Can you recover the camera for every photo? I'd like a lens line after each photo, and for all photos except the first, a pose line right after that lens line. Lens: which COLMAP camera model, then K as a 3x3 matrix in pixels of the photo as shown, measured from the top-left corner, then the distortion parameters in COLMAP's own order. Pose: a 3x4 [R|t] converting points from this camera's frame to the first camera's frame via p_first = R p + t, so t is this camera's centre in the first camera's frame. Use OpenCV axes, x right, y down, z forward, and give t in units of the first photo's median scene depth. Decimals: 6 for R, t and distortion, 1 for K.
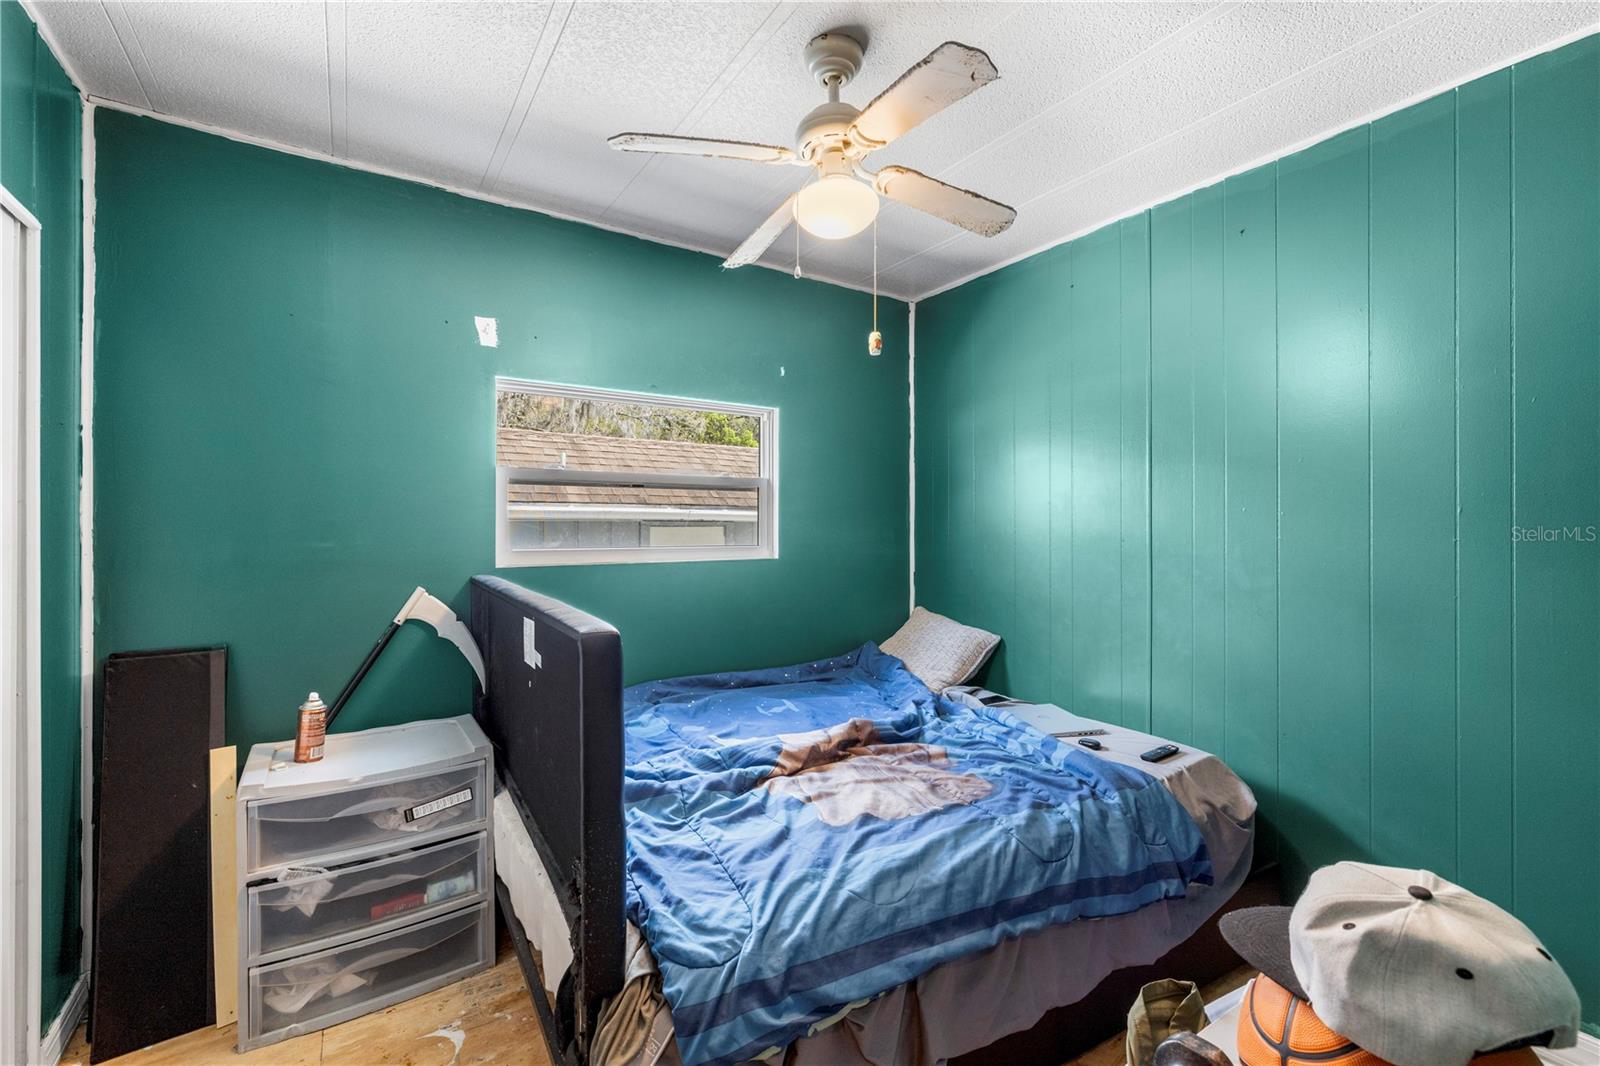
lens RADIAL K [[681.5, 0, 799.6], [0, 681.5, 527.3], [0, 0, 1]] dist [0.004731, 0.000322]
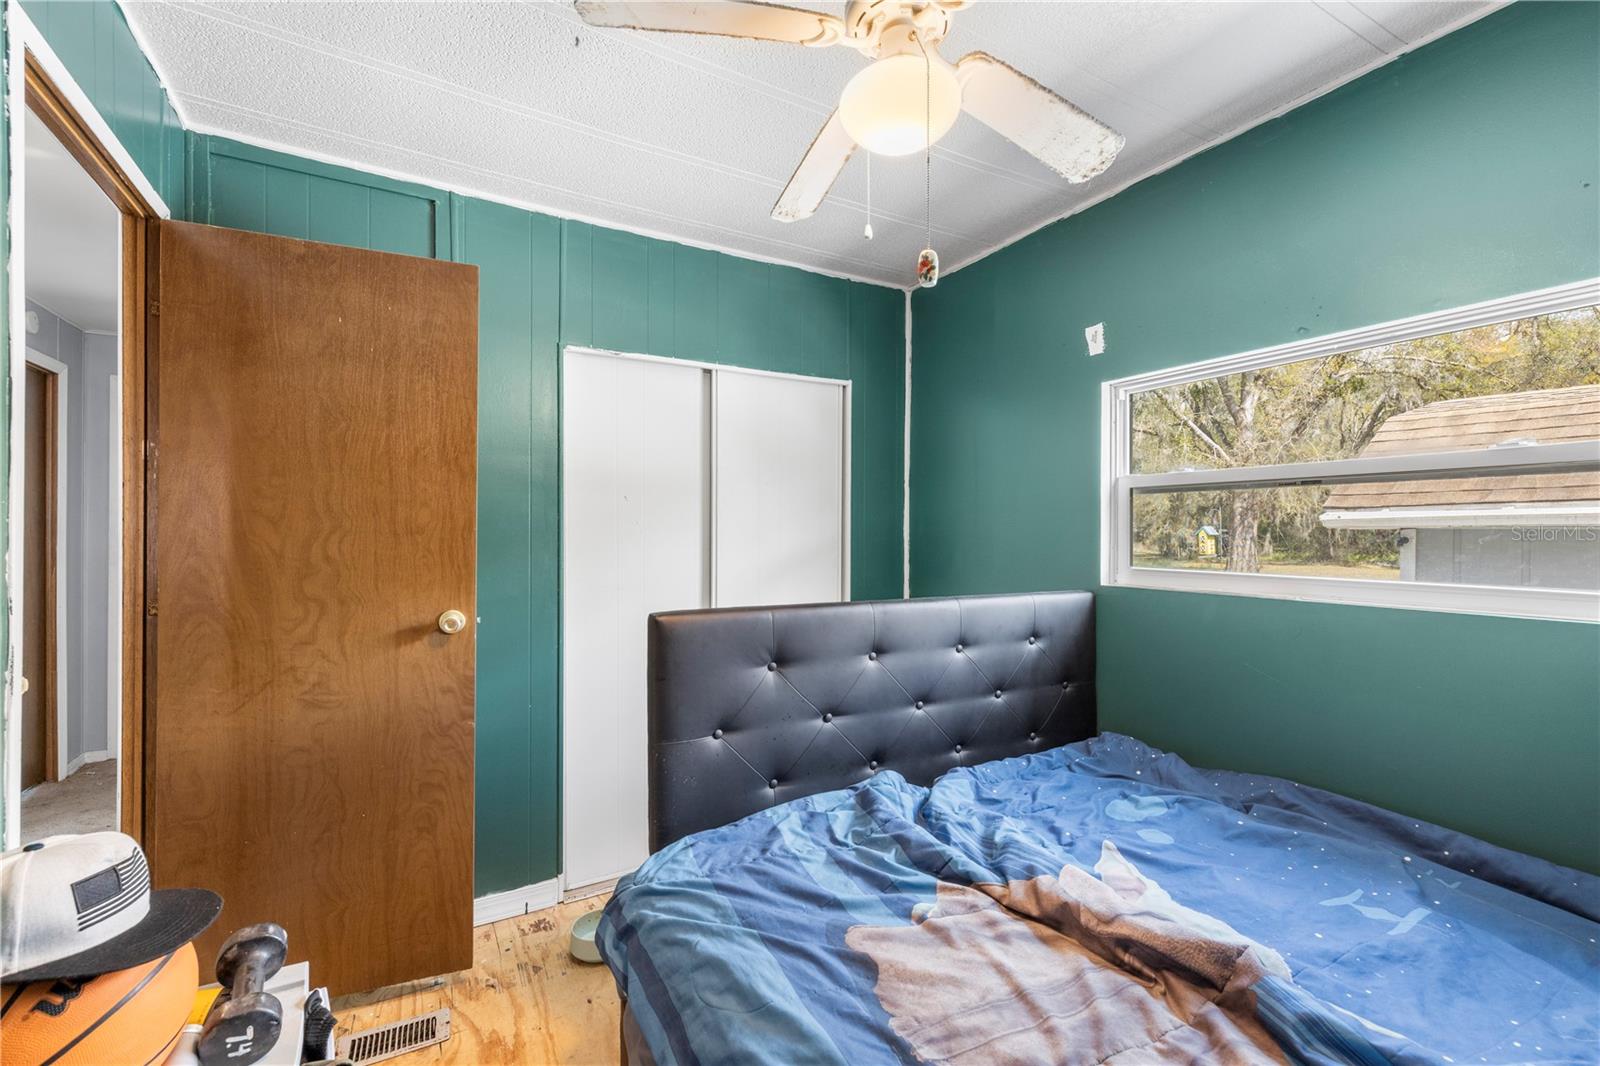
lens RADIAL K [[681.5, 0, 796.3], [0, 681.5, 529.2], [0, 0, 1]] dist [0.004731, 0.000322]
pose [[-0.069518, 0.000866, -0.997580, 0.709121], [-0.003344, 0.999994, 0.001101, -0.022996], [0.997575, 0.003413, -0.069515, 0.852925]]
